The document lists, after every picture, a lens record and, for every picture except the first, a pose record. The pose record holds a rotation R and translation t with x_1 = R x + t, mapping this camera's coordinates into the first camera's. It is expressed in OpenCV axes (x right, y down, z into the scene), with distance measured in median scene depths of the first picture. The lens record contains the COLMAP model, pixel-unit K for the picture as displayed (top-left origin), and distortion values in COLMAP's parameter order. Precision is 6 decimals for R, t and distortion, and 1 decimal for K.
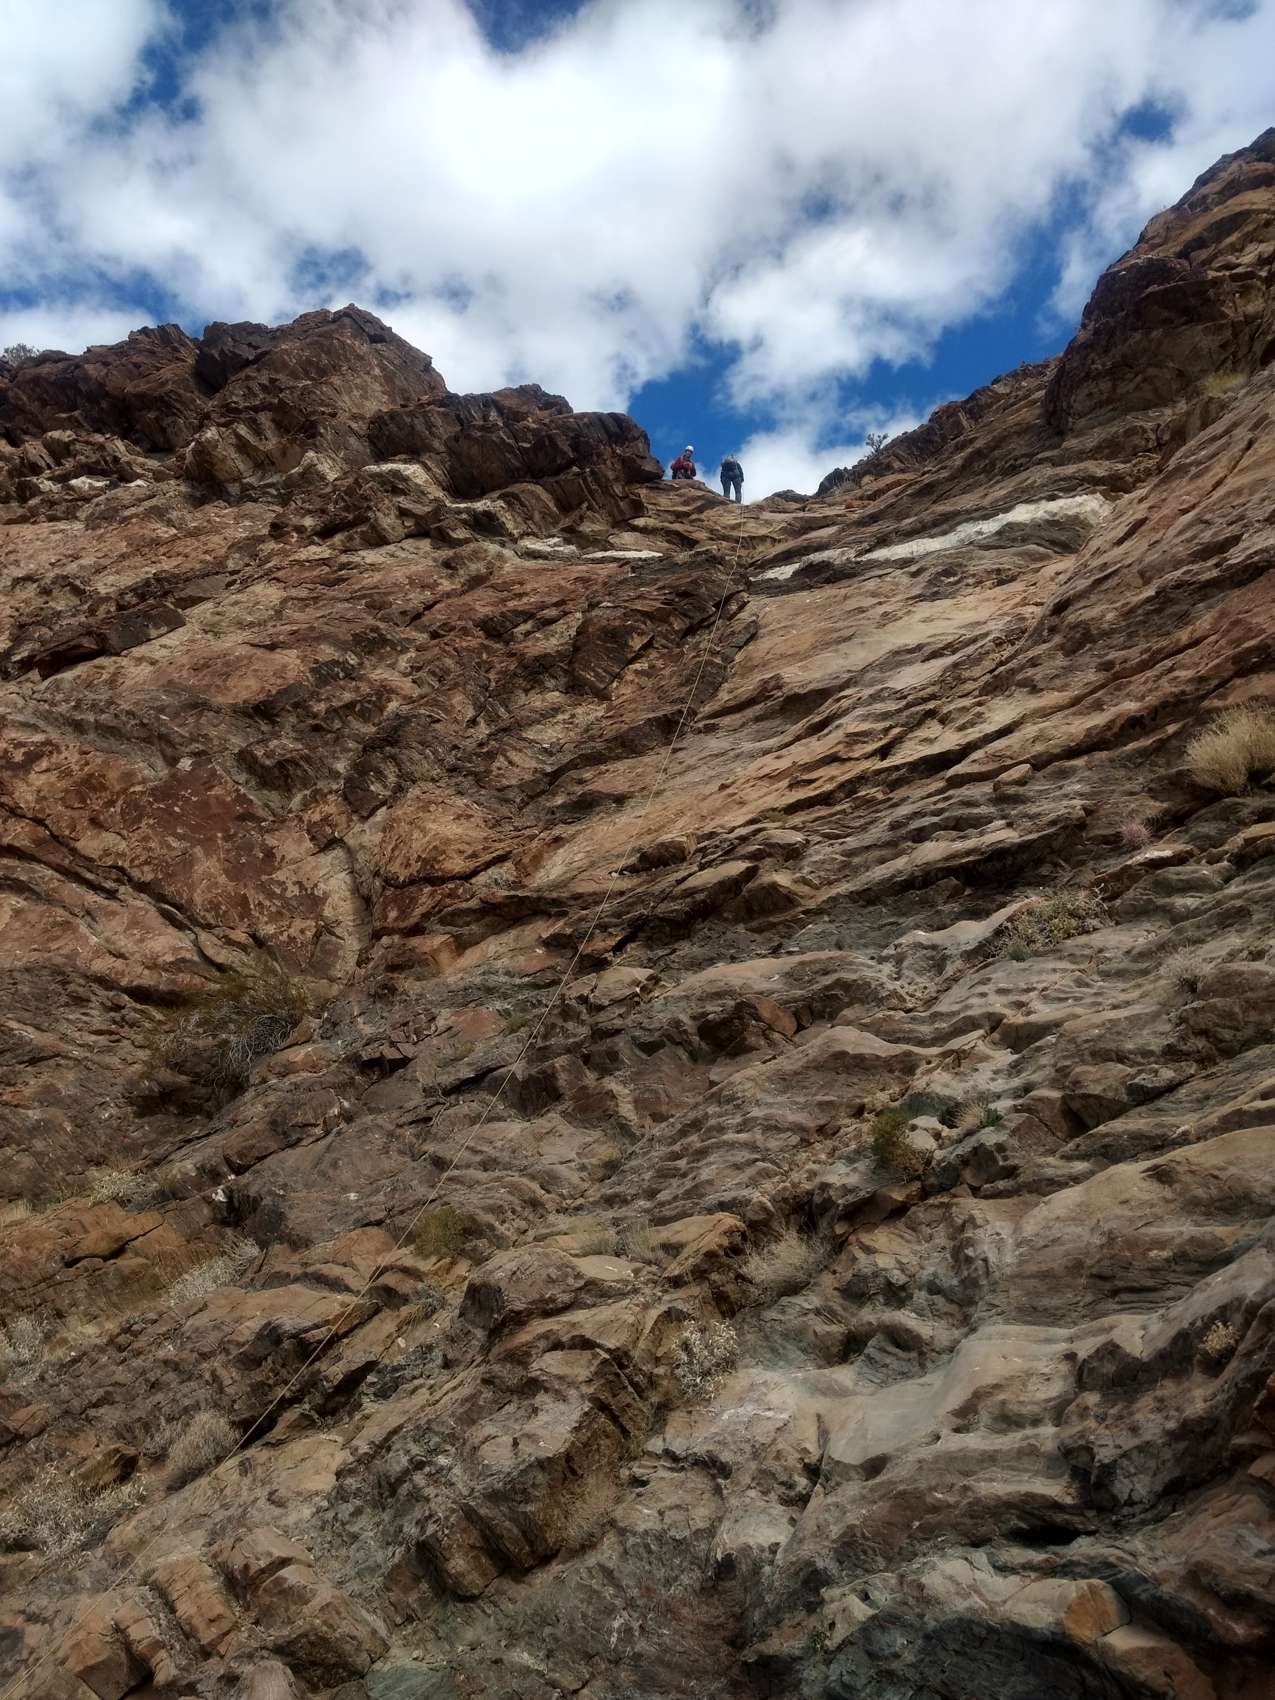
lens RADIAL K [[1325.8, 0, 676.6], [0, 1325.8, 845.3], [0, 0, 1]] dist [0.014375, 0.033532]
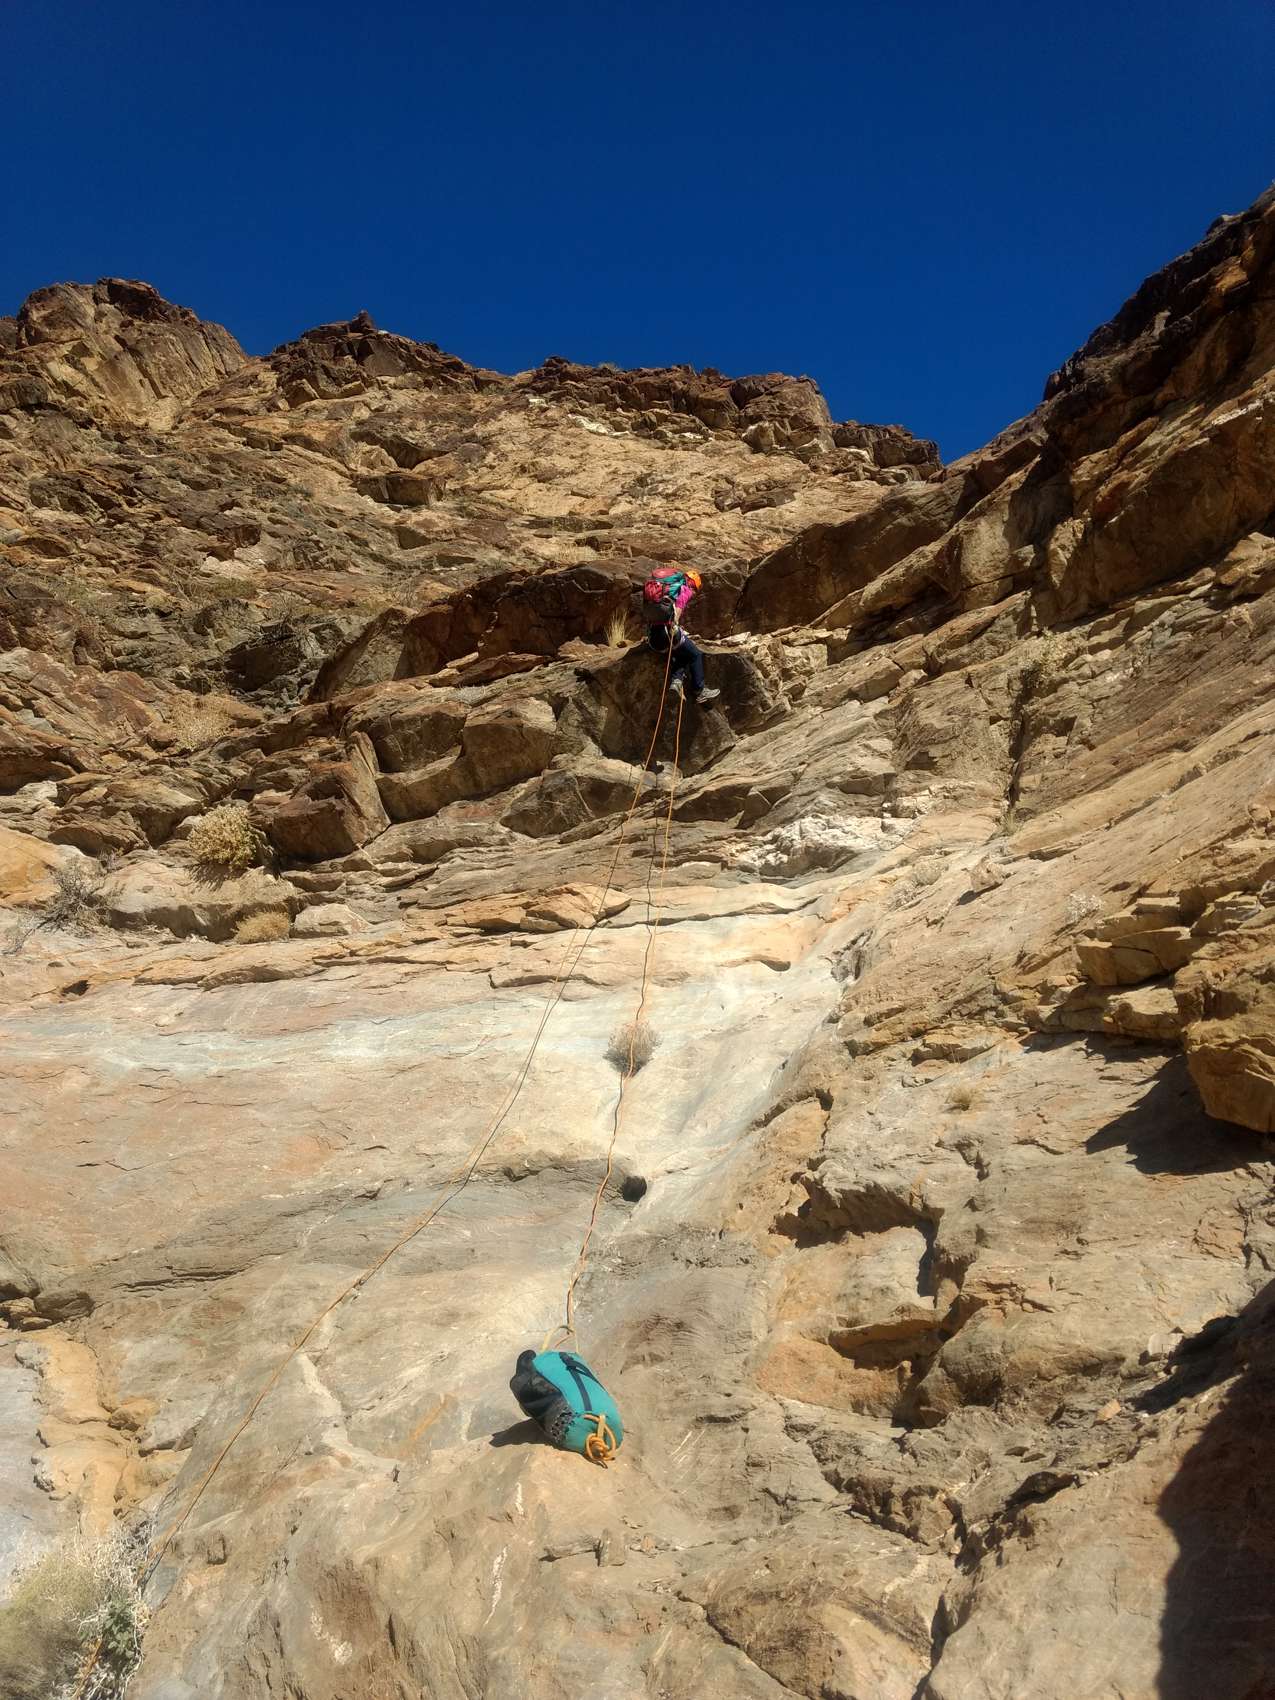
lens RADIAL K [[1325.8, 0, 676.6], [0, 1325.8, 845.3], [0, 0, 1]] dist [0.014375, 0.033532]
pose [[0.976022, 0.097044, 0.194844, -1.912855], [-0.093645, 0.995250, -0.026601, 1.092299], [-0.196500, 0.007717, 0.980473, -2.712649]]
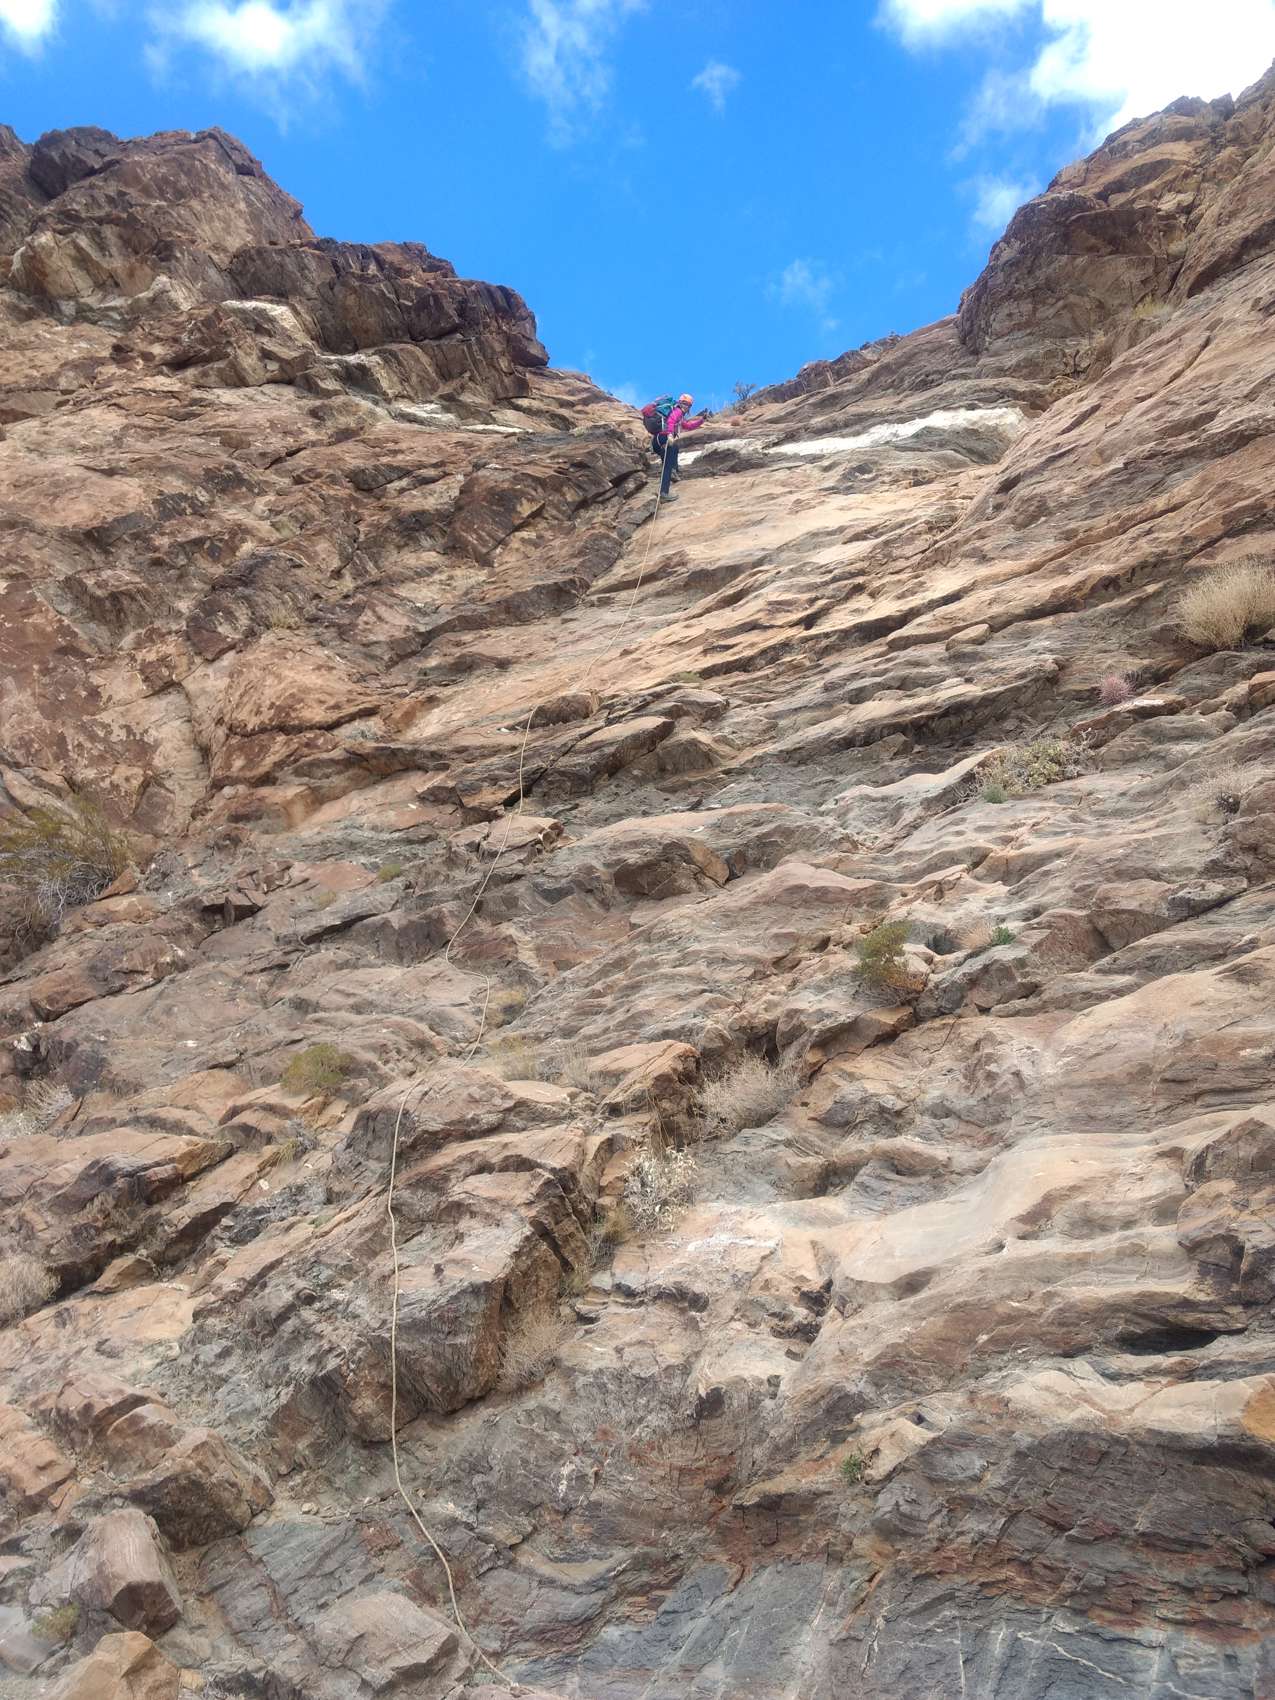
lens RADIAL K [[1308.6, 0, 675.6], [0, 1308.6, 854.4], [0, 0, 1]] dist [-0.000975, 0.051924]
pose [[0.984457, 0.086818, 0.152667, -0.071306], [-0.091402, 0.995542, 0.023256, 0.090263], [-0.149968, -0.036848, 0.988004, 0.100267]]
